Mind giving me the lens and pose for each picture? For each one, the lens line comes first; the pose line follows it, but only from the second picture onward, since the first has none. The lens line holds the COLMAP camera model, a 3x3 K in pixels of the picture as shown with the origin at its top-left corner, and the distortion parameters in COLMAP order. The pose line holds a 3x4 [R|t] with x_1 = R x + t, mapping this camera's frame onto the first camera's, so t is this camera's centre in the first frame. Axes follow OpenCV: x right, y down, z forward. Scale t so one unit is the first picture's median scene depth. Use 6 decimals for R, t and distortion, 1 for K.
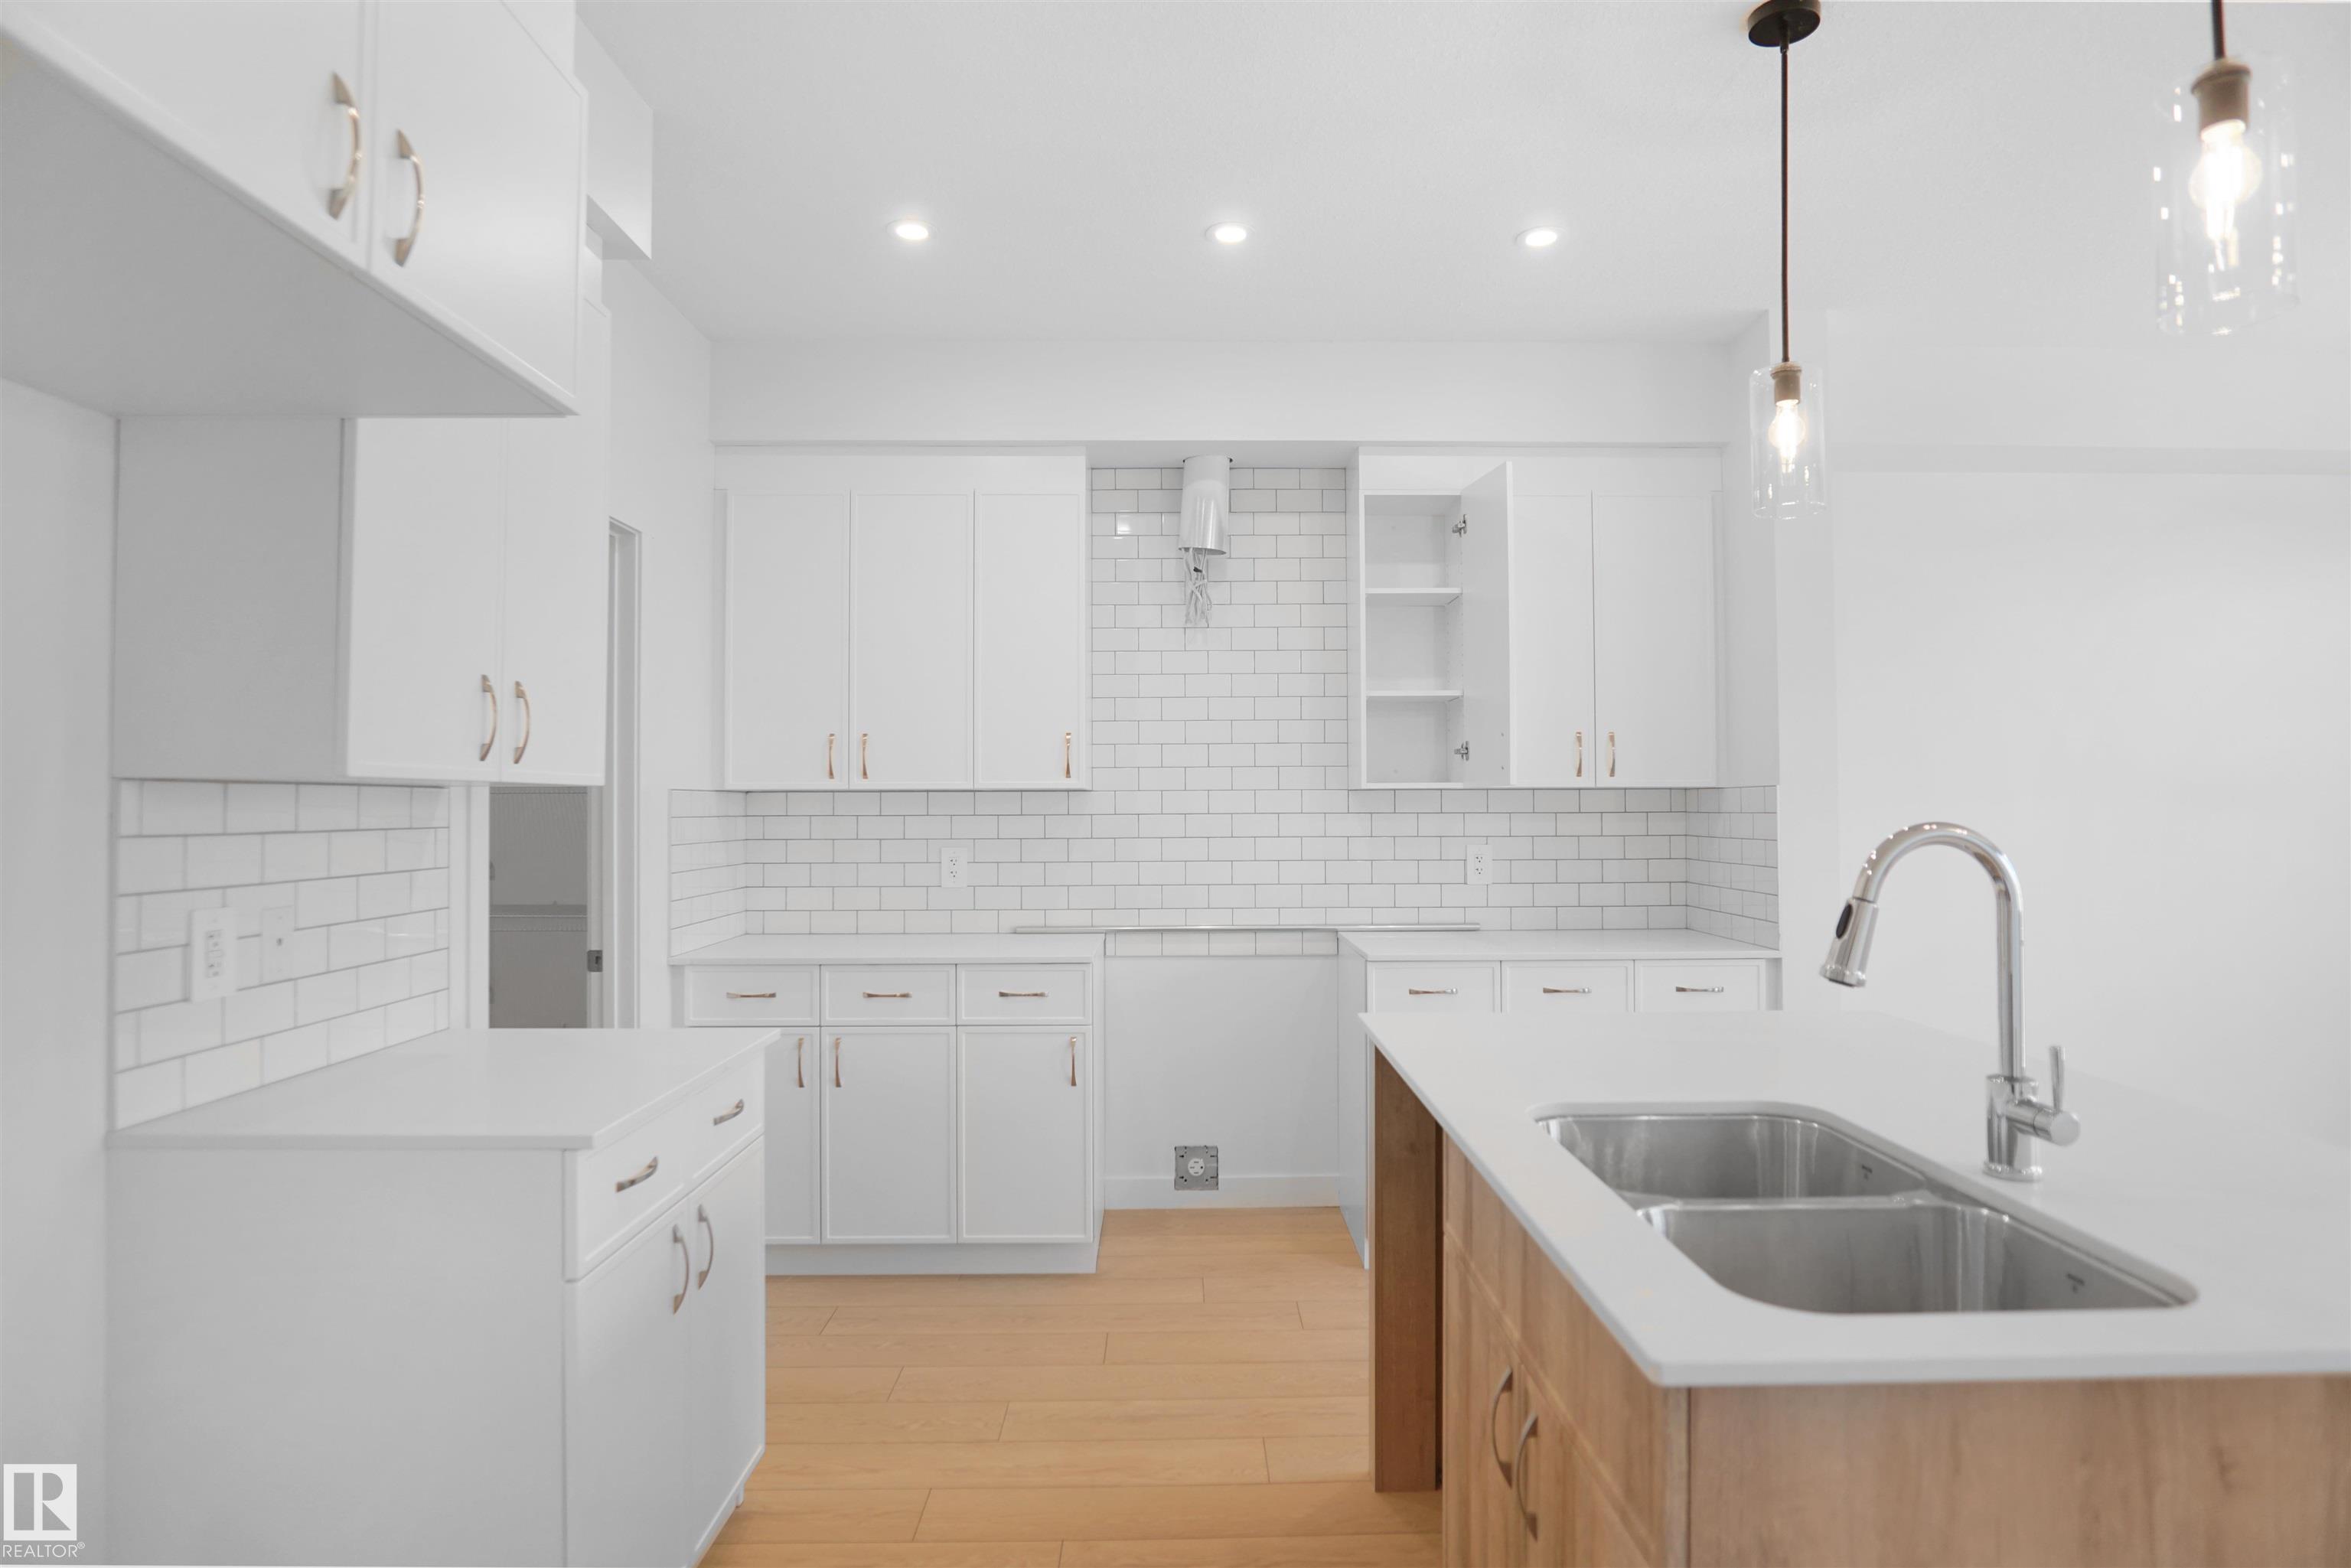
lens RADIAL K [[1268.4, 0, 1175.5], [0, 1268.4, 784.0], [0, 0, 1]] dist [-0.020331, 0.000653]
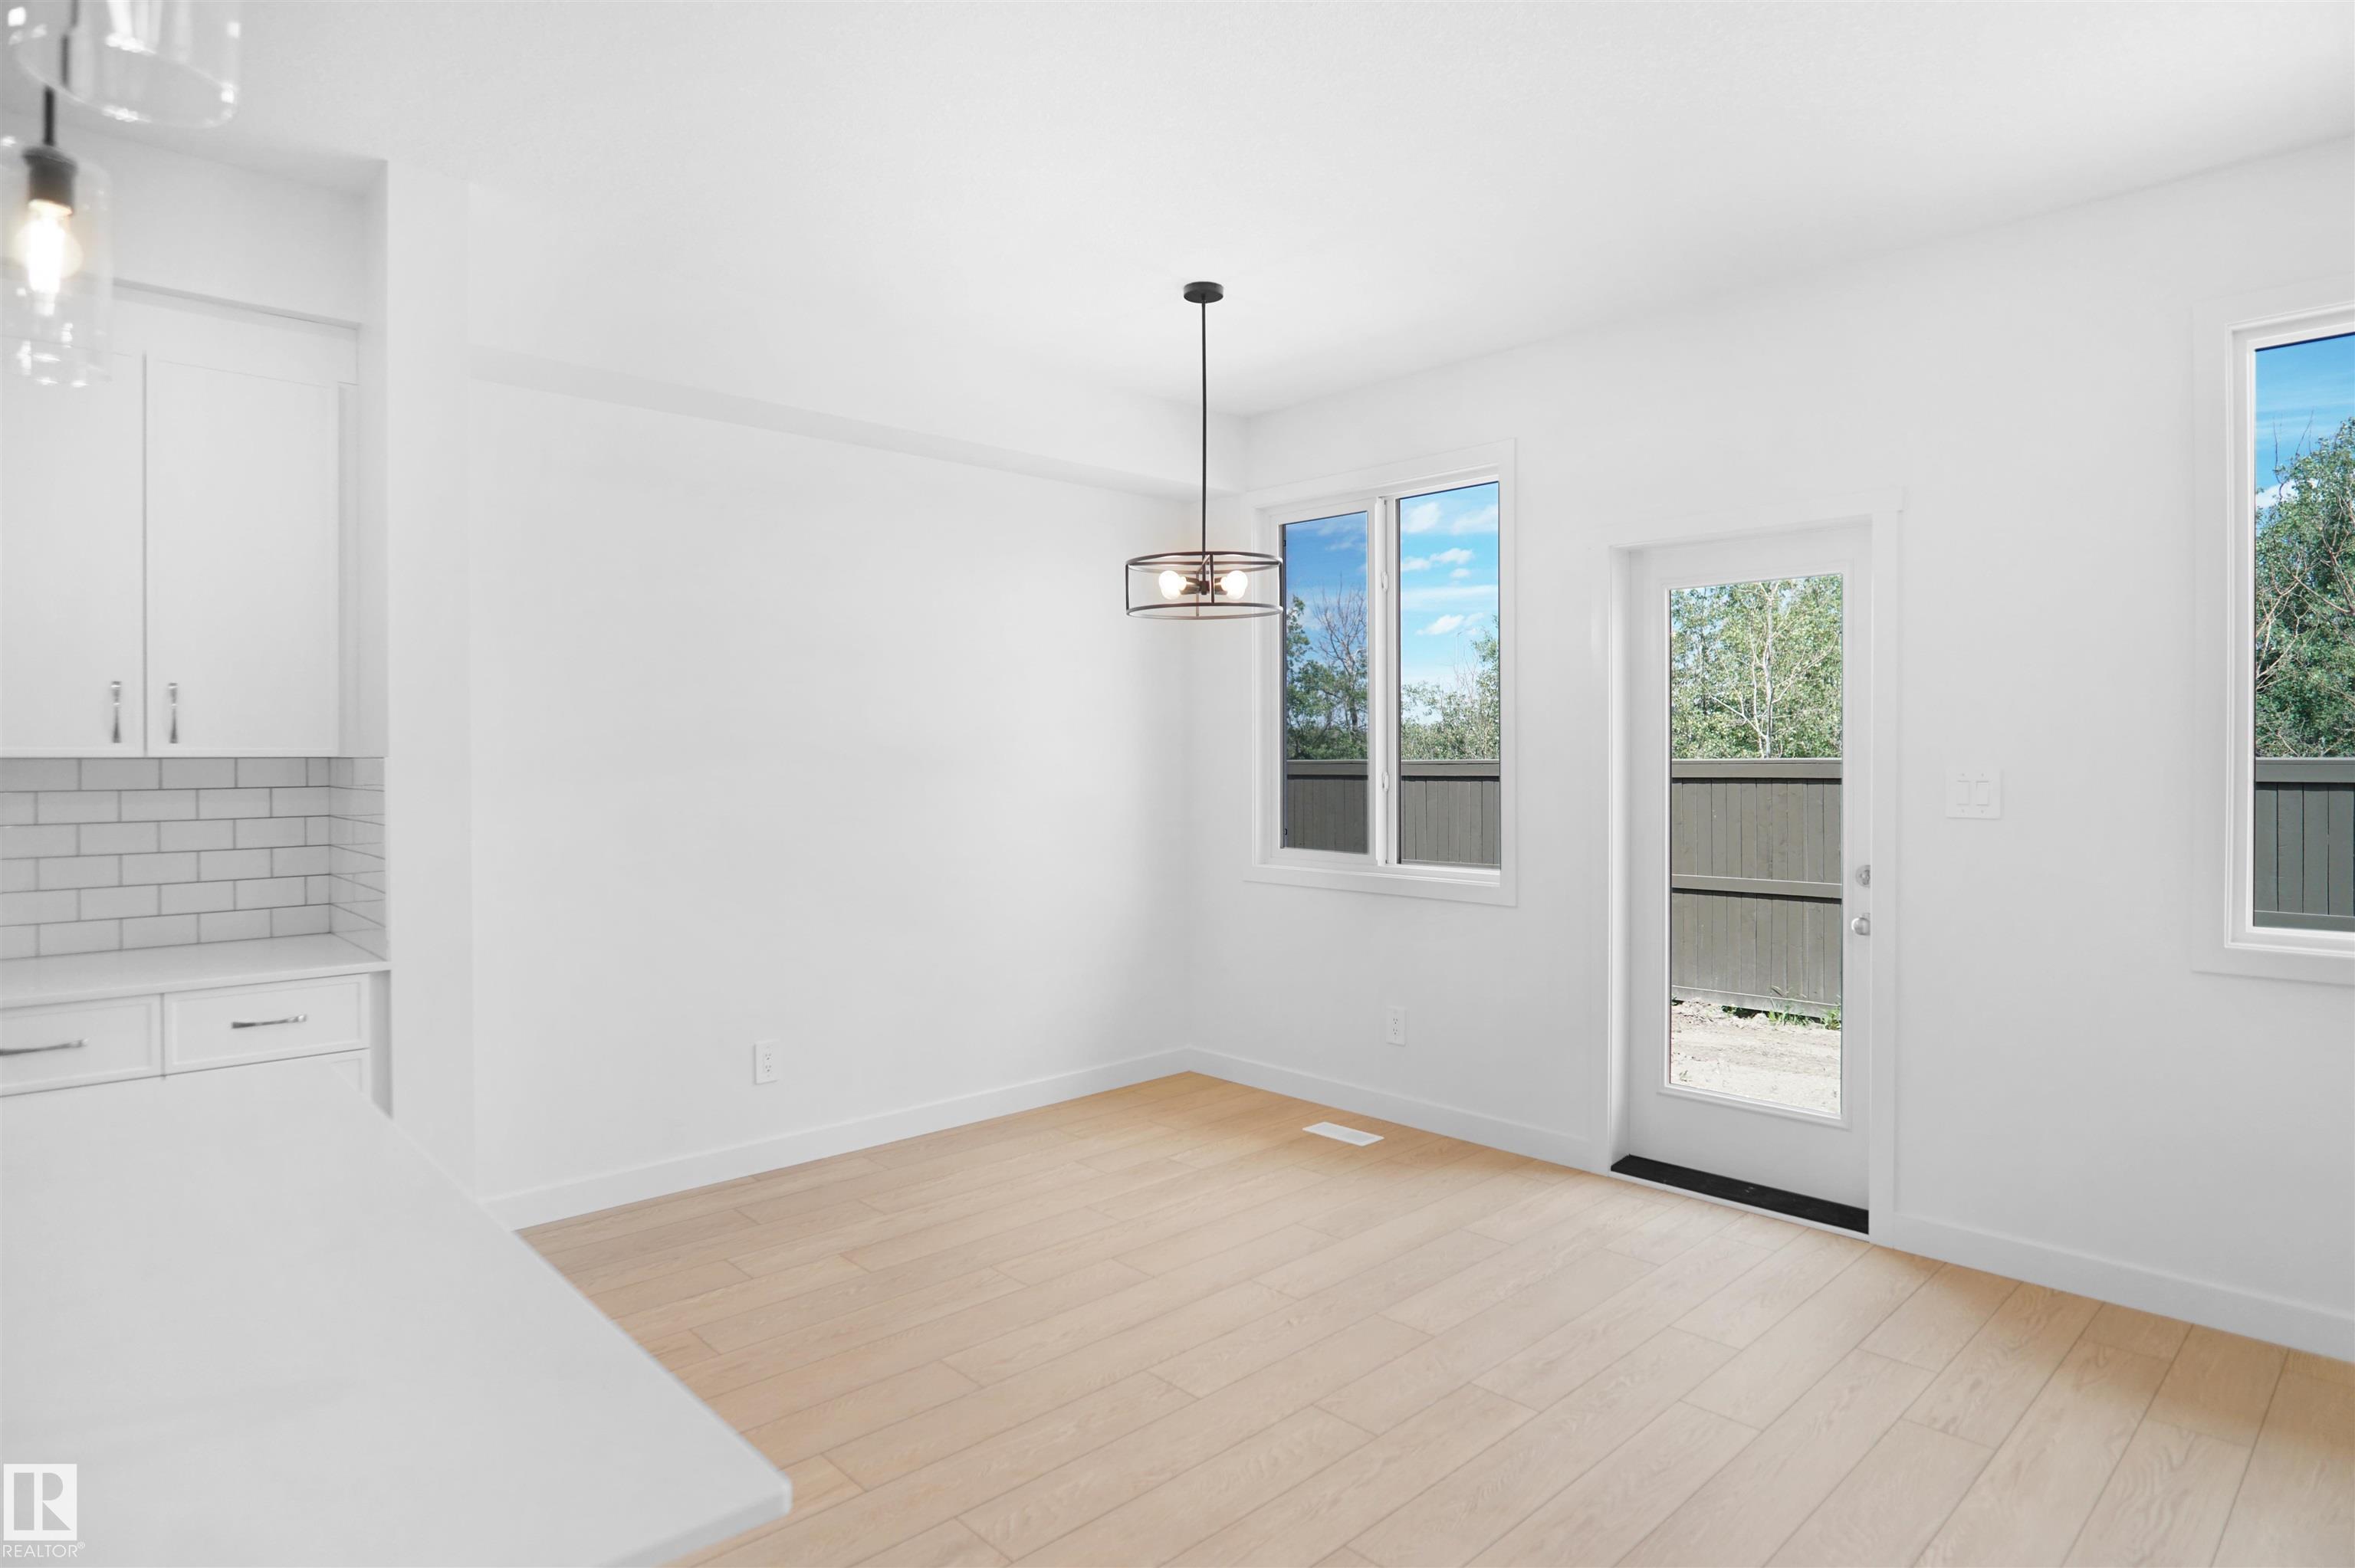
lens RADIAL K [[1299.9, 0, 1180.0], [0, 1299.9, 769.0], [0, 0, 1]] dist [-0.015707, 0.001408]
pose [[0.734095, -0.006185, 0.679019, 0.254453], [-0.013563, 0.999625, 0.023768, -0.015817], [-0.678912, -0.026657, 0.733736, 0.044287]]
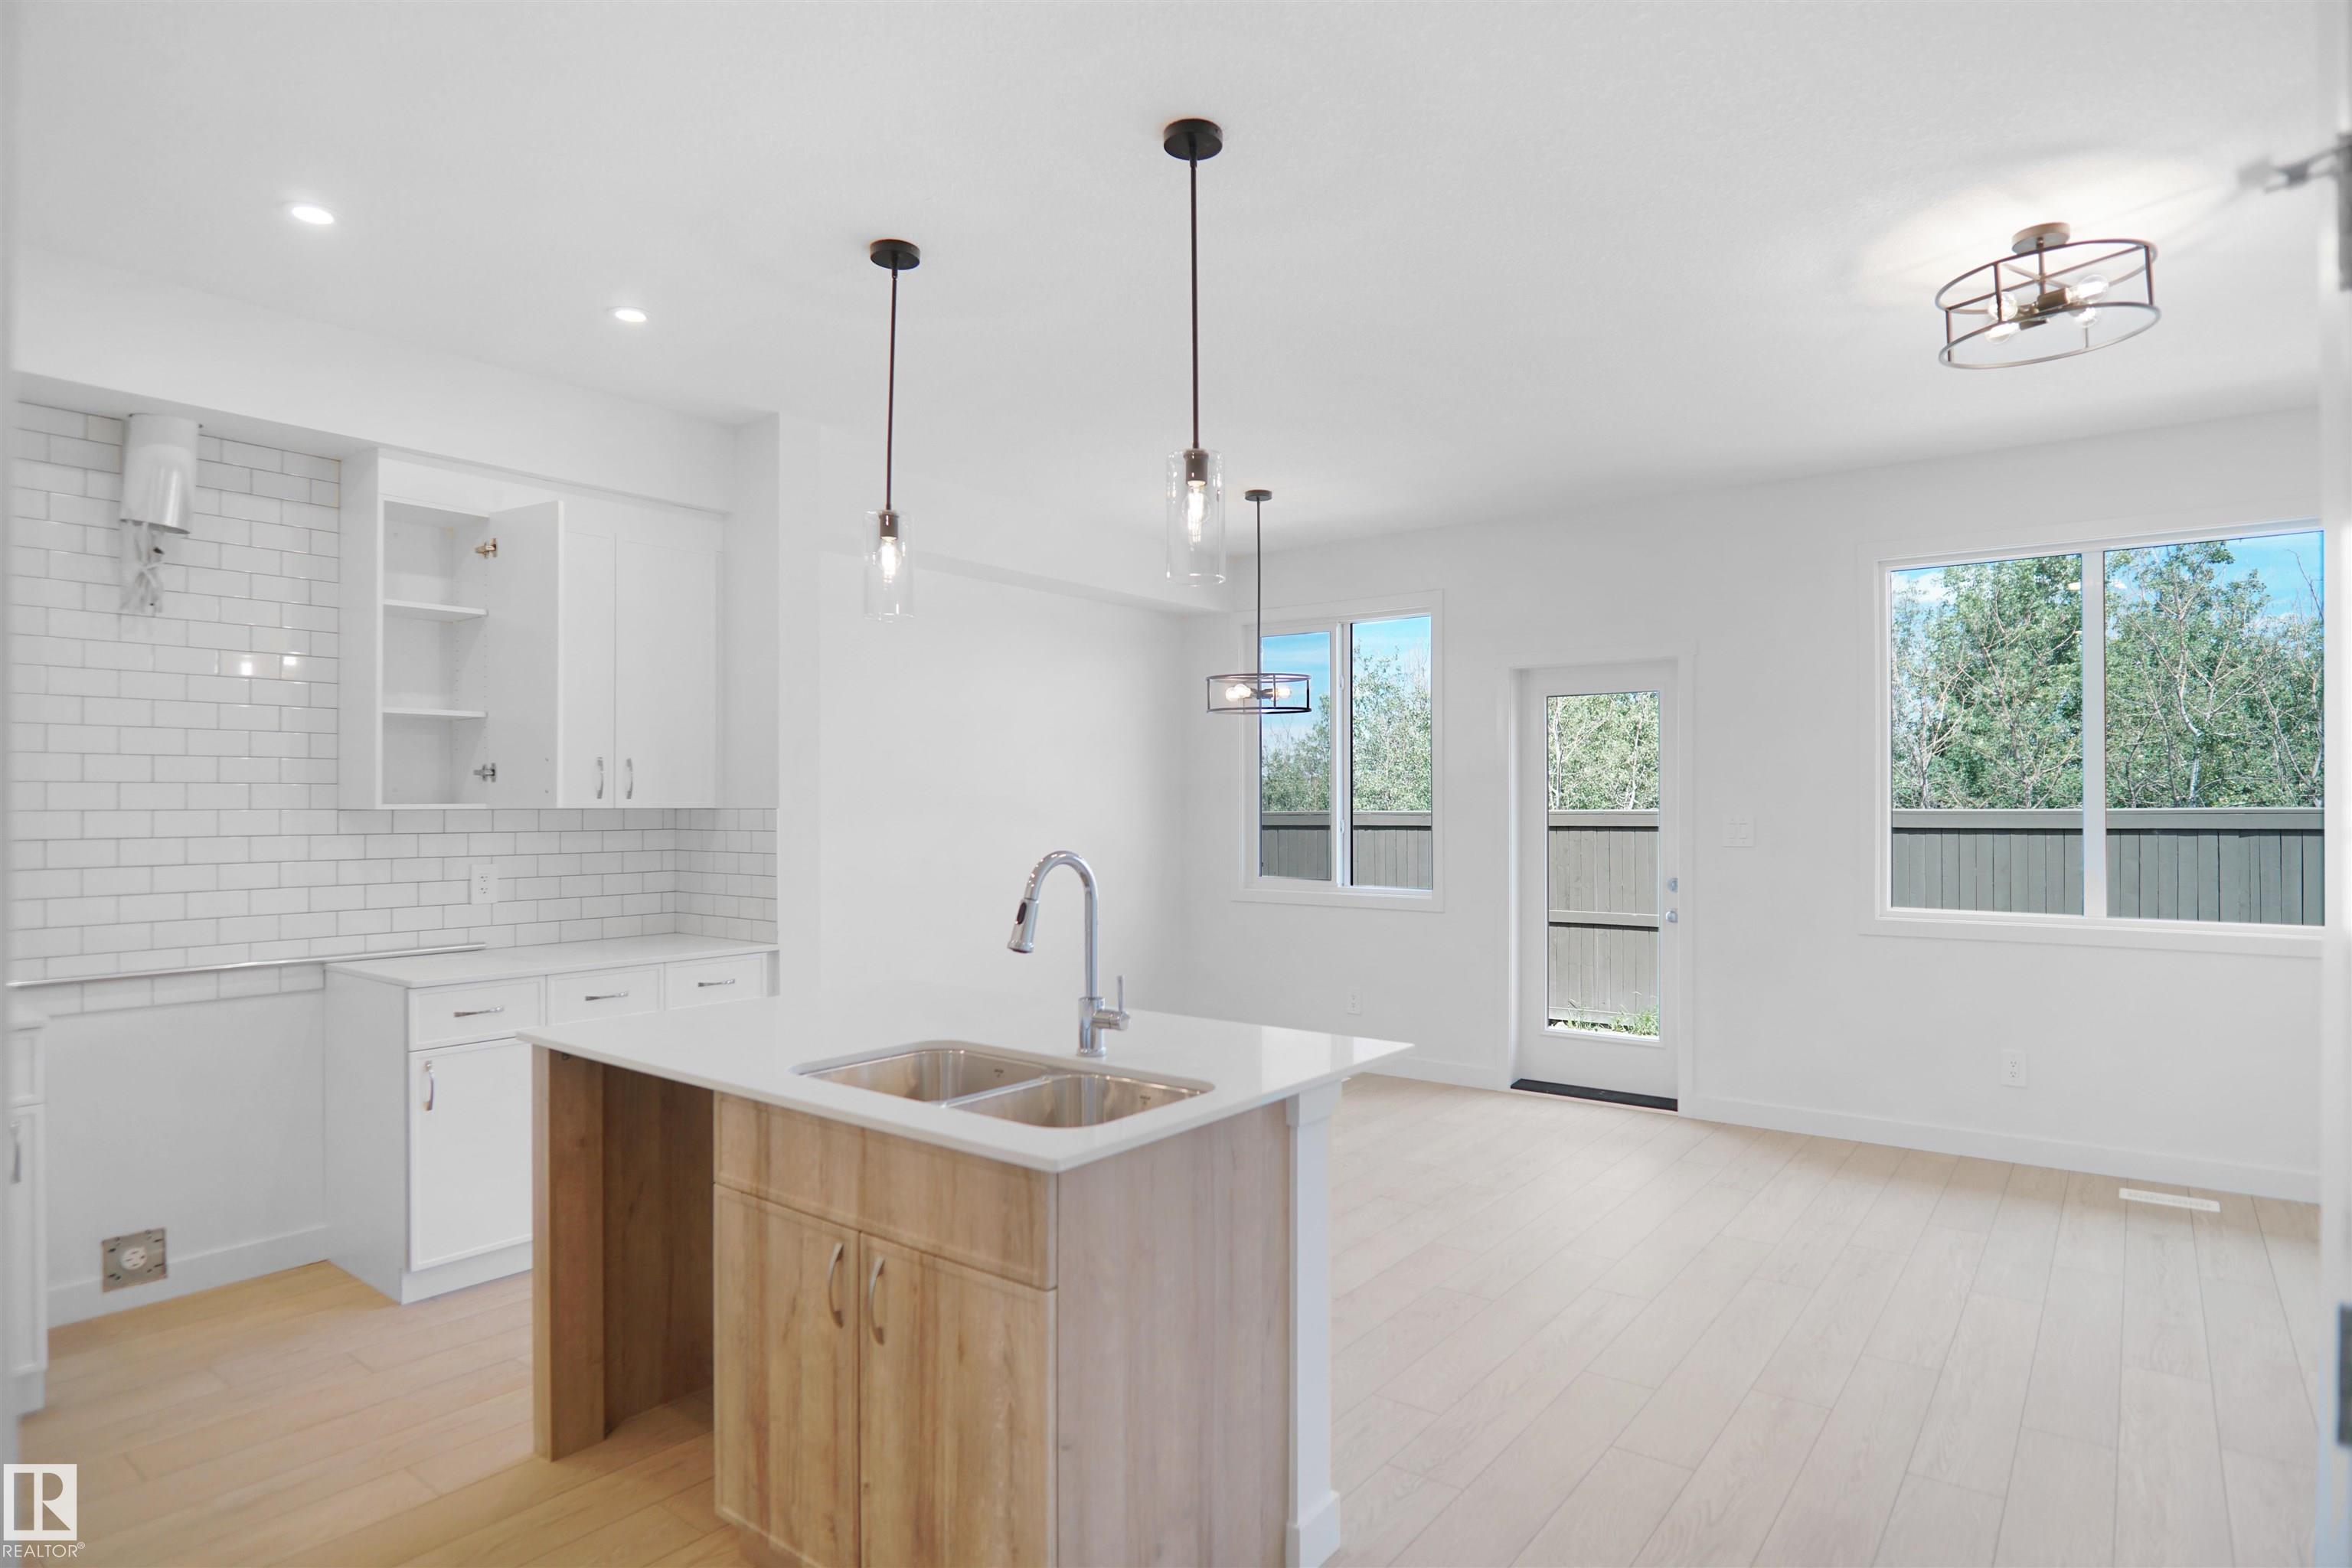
lens RADIAL K [[1296.0, 0, 1188.1], [0, 1296.0, 811.5], [0, 0, 1]] dist [-0.018730, 0.000266]
pose [[0.614018, -0.001346, 0.789291, -0.231610], [-0.015827, 0.999776, 0.014018, -0.017553], [-0.789133, -0.021099, 0.613860, -0.068187]]
